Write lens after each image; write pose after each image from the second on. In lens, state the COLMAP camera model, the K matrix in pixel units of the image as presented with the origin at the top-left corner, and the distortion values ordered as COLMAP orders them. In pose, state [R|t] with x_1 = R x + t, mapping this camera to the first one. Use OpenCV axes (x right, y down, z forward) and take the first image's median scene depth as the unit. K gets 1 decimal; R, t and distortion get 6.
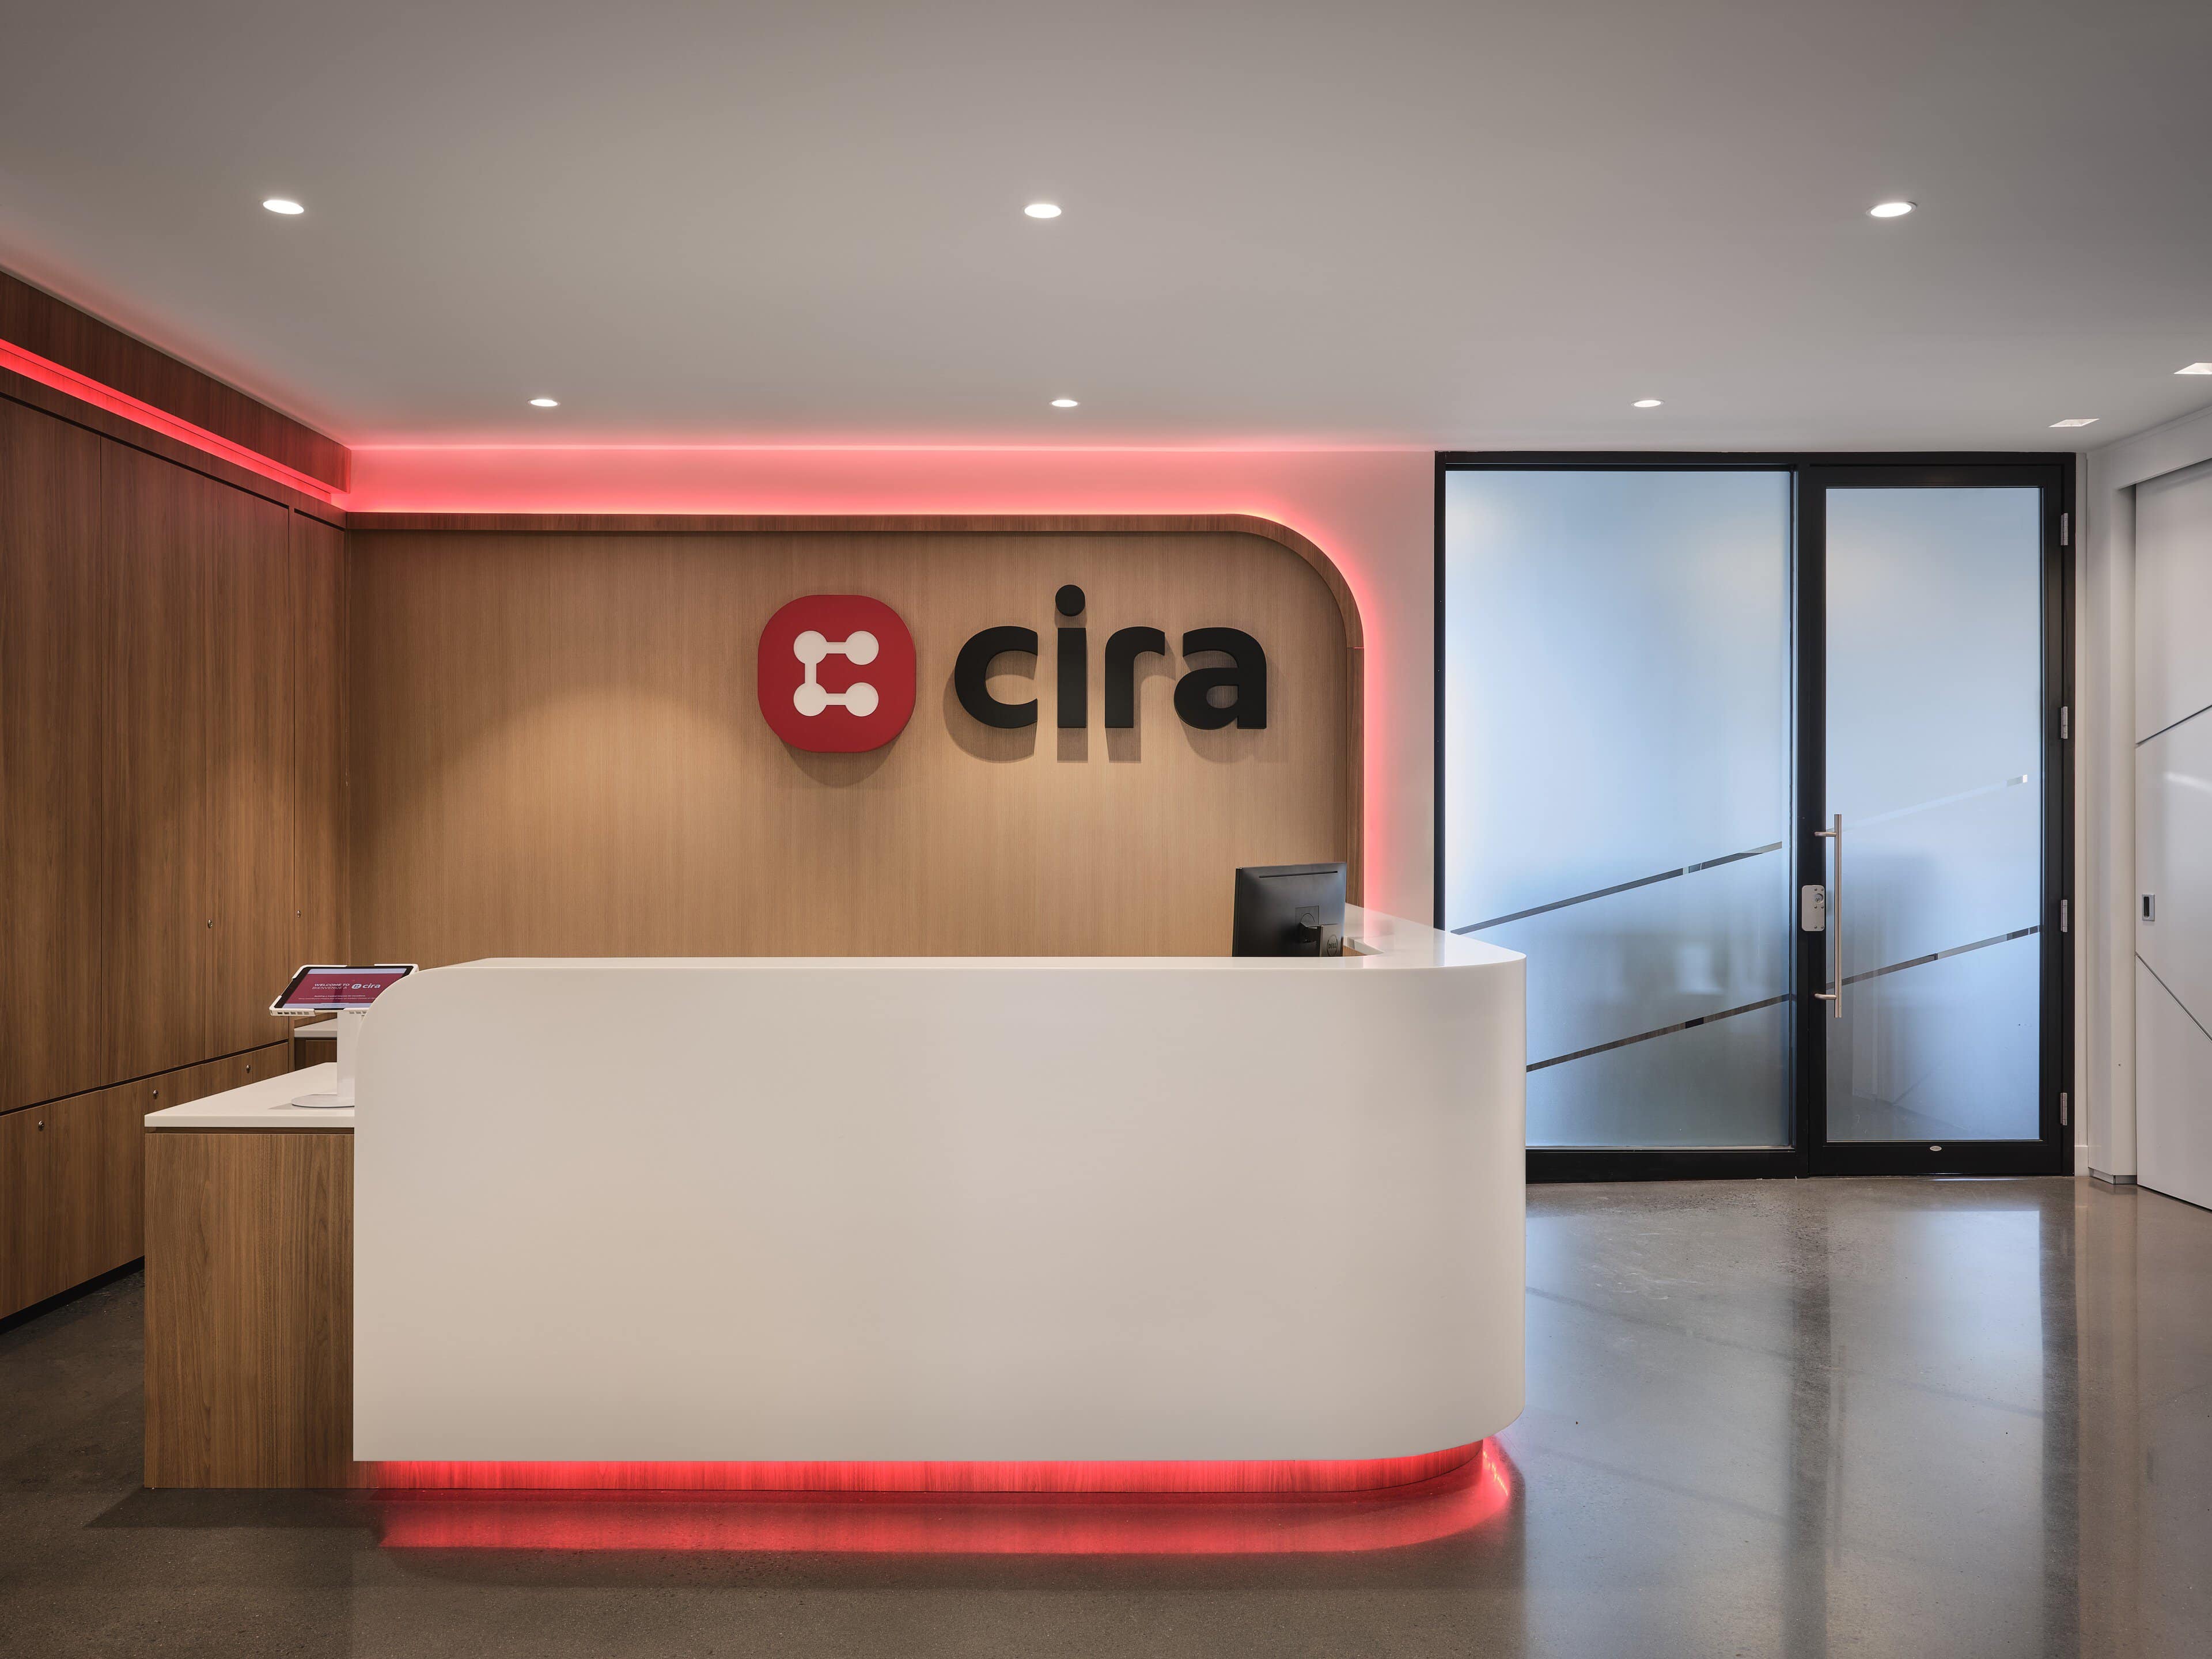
lens RADIAL K [[1780.0, 0, 1102.0], [0, 1780.0, 833.6], [0, 0, 1]] dist [0.005995, 0.003264]
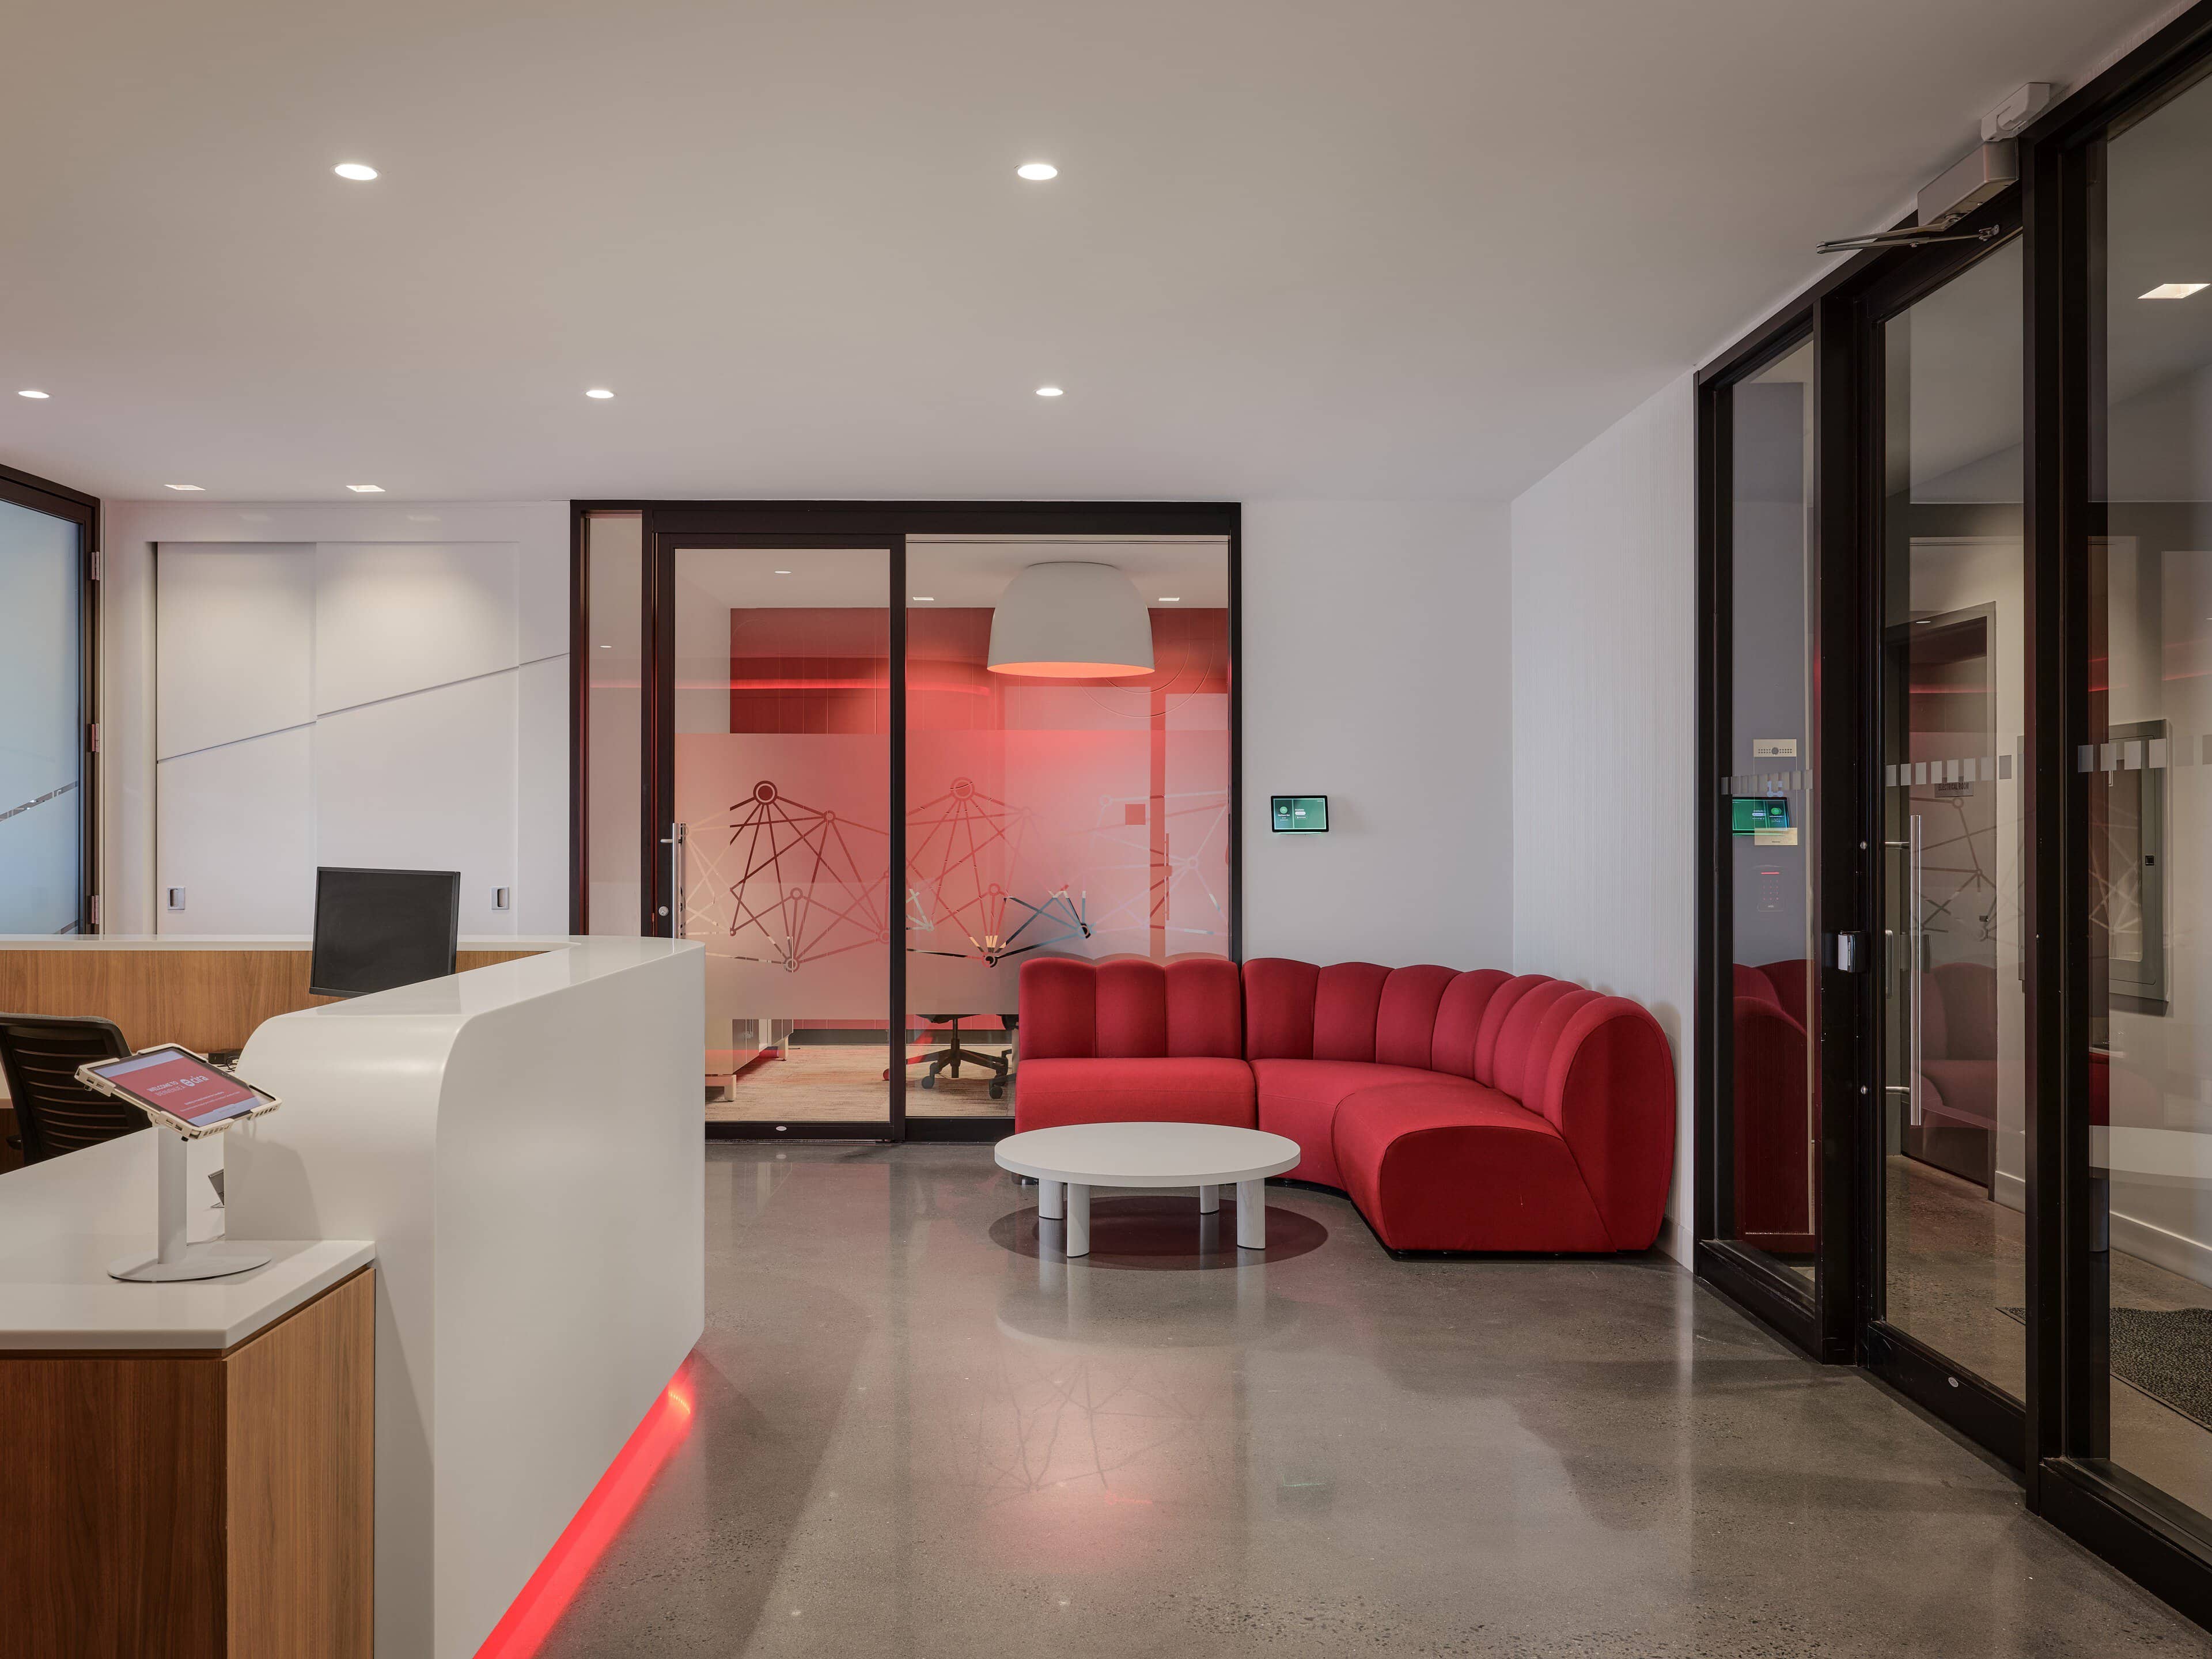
lens RADIAL K [[1780.0, 0, 1104.4], [0, 1780.0, 829.0], [0, 0, 1]] dist [0.005995, 0.003264]
pose [[-0.032620, 0.002072, 0.999466, -0.624052], [-0.003253, 0.999992, -0.002179, -0.004578], [-0.999463, -0.003322, -0.032613, 0.407207]]
